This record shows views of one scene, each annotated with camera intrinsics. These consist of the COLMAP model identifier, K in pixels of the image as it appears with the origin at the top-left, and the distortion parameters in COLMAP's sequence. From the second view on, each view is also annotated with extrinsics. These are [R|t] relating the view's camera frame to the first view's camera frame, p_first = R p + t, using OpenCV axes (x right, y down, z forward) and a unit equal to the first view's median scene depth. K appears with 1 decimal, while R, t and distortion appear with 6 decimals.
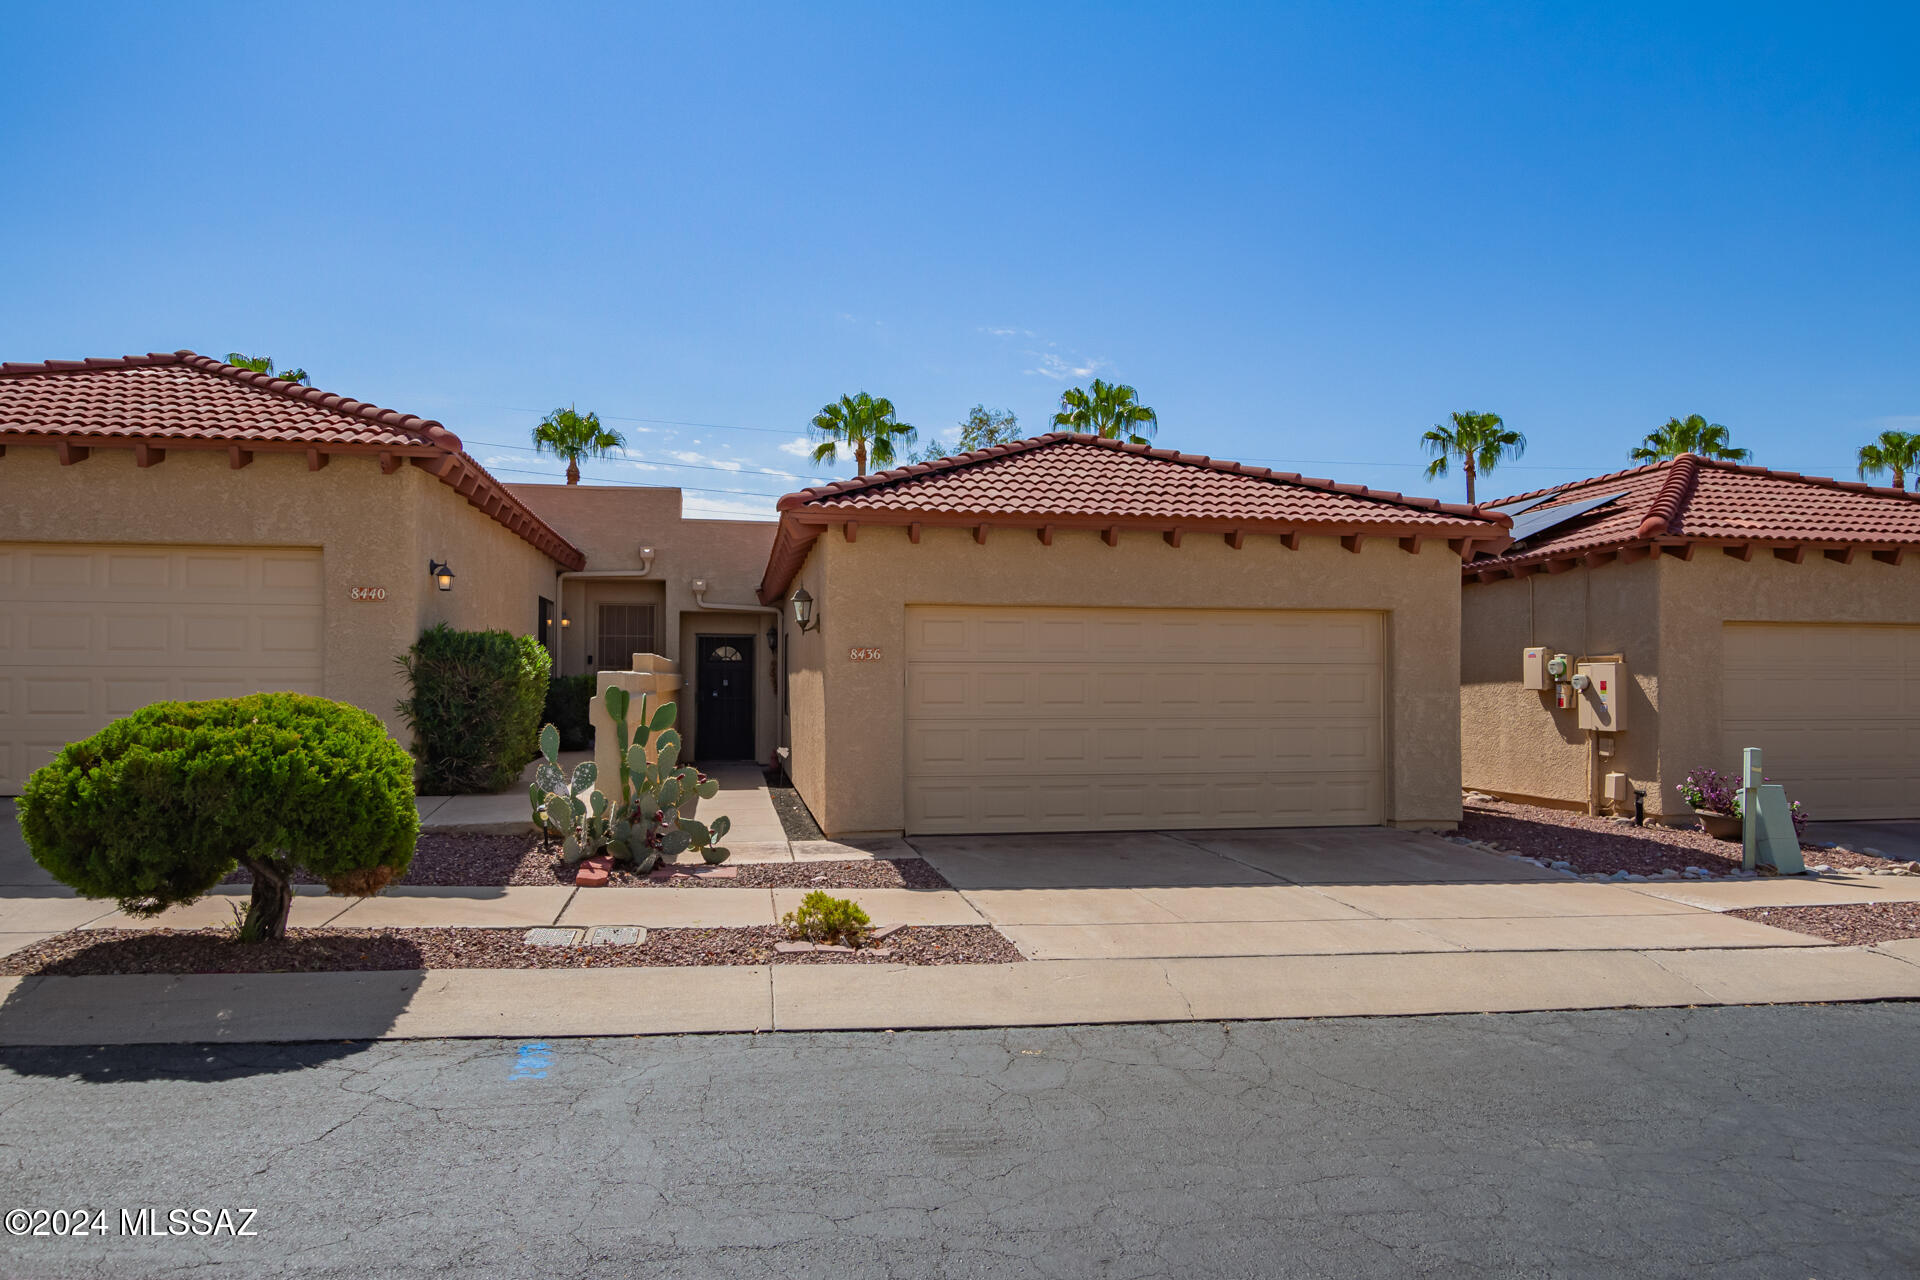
lens RADIAL K [[1290.8, 0, 952.0], [0, 1290.8, 640.8], [0, 0, 1]] dist [-0.019510, 0.010144]
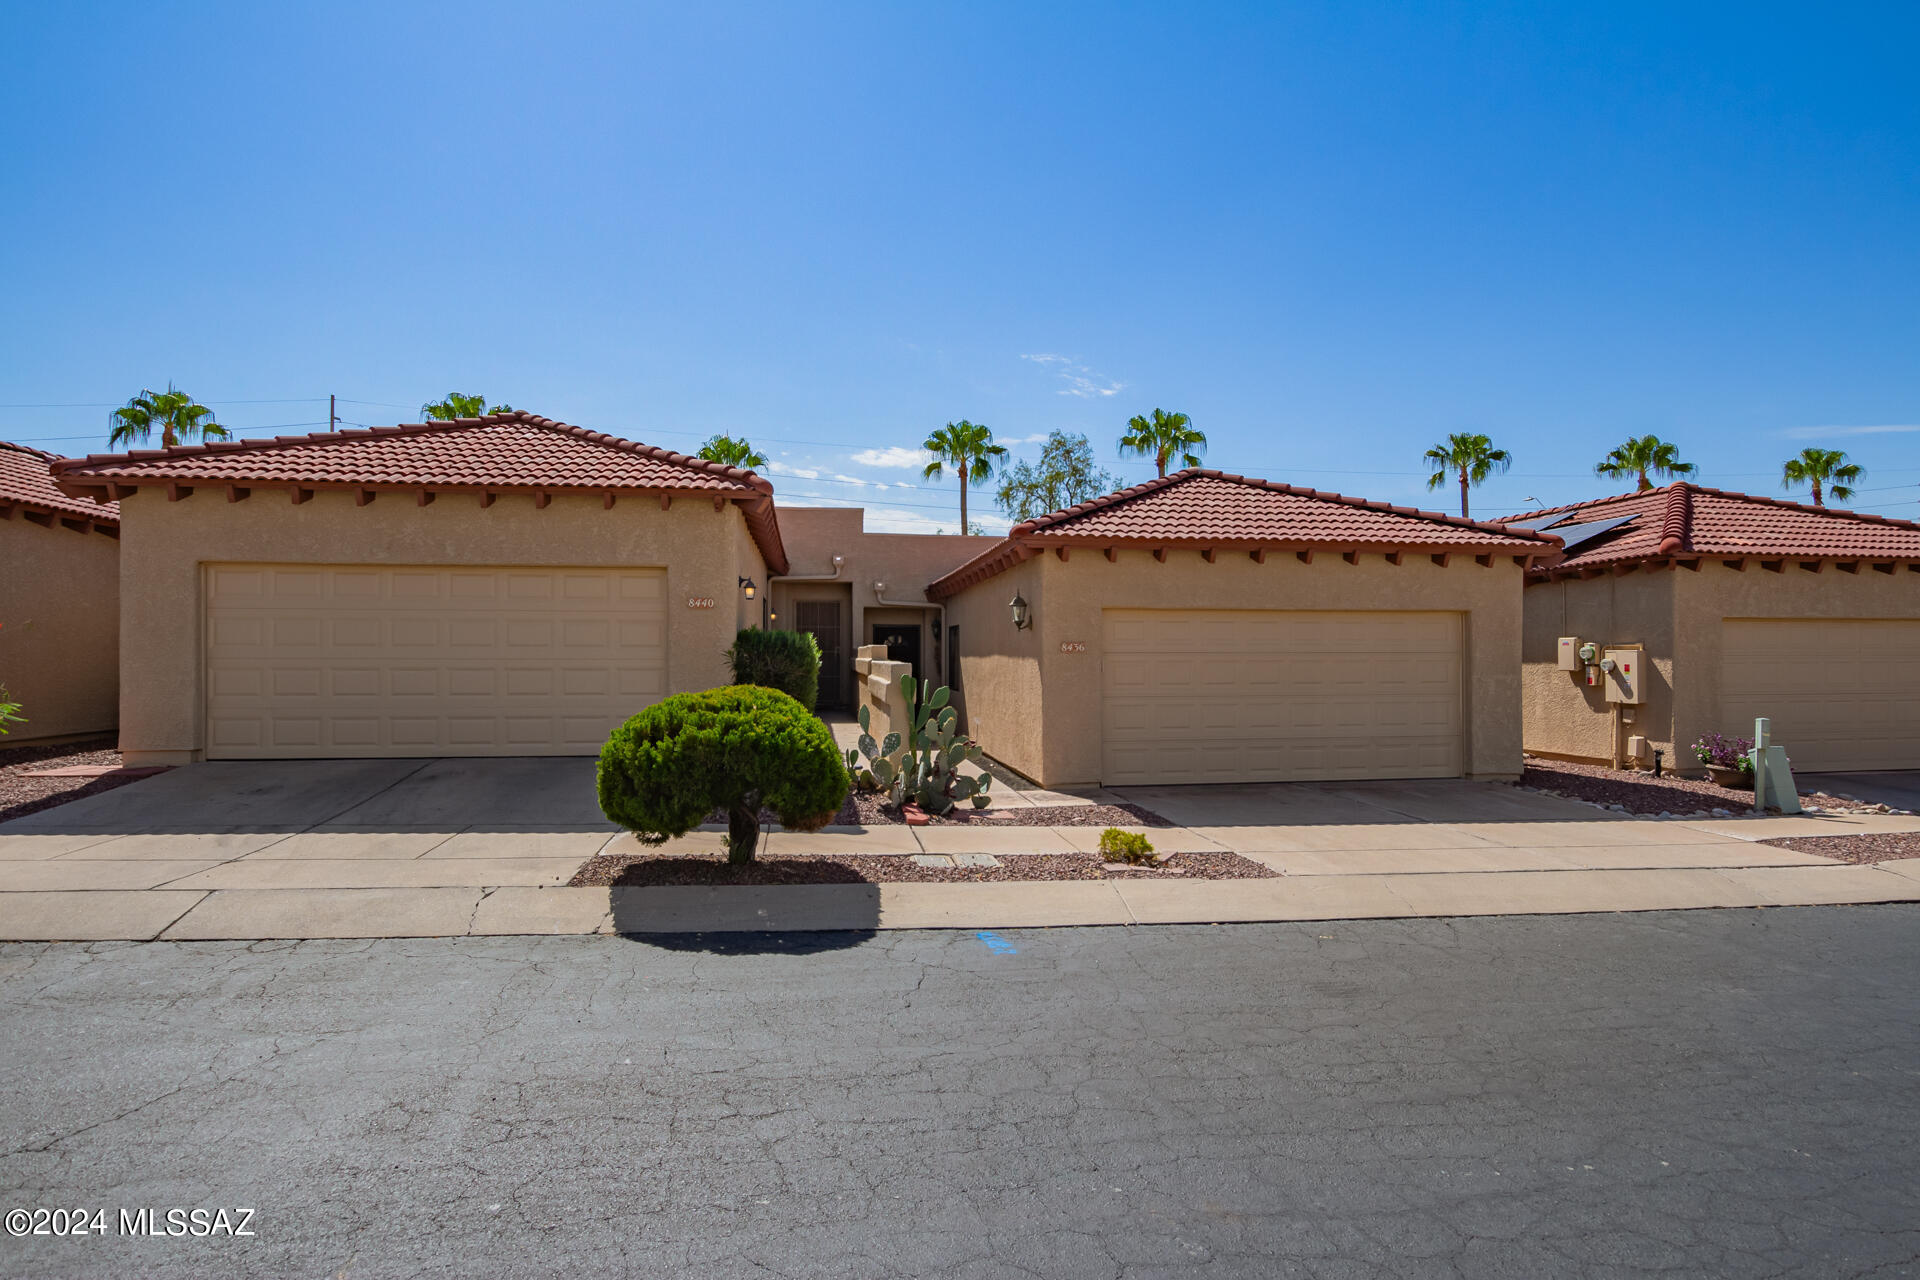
lens RADIAL K [[1107.9, 0, 964.8], [0, 1107.9, 626.7], [0, 0, 1]] dist [-0.026934, 0.001384]
pose [[0.999917, -0.002822, -0.012534, -0.159550], [0.002914, 0.999968, 0.007402, -0.018662], [0.012513, -0.007438, 0.999894, -0.115344]]
